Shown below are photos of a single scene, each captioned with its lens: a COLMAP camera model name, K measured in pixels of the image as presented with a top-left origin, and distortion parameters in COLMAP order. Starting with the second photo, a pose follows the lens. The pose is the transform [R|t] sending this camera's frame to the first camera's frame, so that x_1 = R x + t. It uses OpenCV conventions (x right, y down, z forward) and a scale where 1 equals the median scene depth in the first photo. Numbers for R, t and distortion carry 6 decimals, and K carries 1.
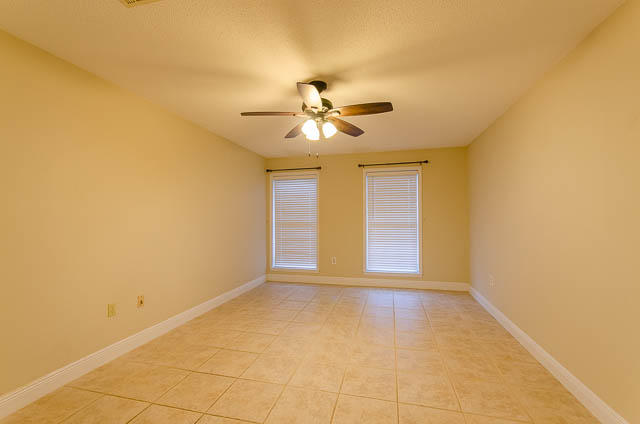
lens RADIAL K [[281.2, 0, 319.3], [0, 281.2, 214.5], [0, 0, 1]] dist [-0.001221, 0.001222]
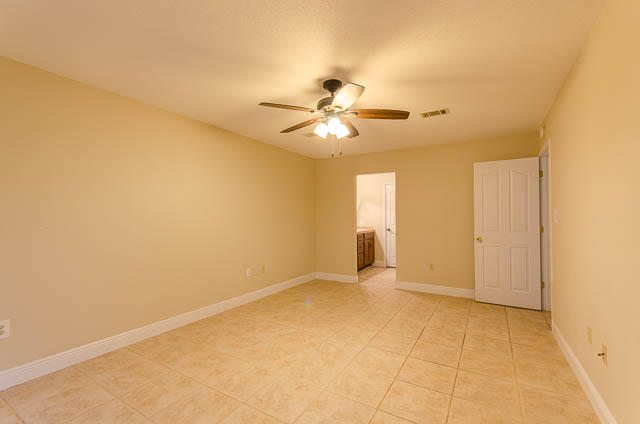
lens RADIAL K [[281.2, 0, 320.0], [0, 281.2, 212.4], [0, 0, 1]] dist [-0.001221, 0.001222]
pose [[-0.956163, 0.008190, 0.292720, -0.252072], [0.003281, 0.999846, -0.017258, 0.010840], [-0.292816, -0.015541, -0.956042, 1.956501]]
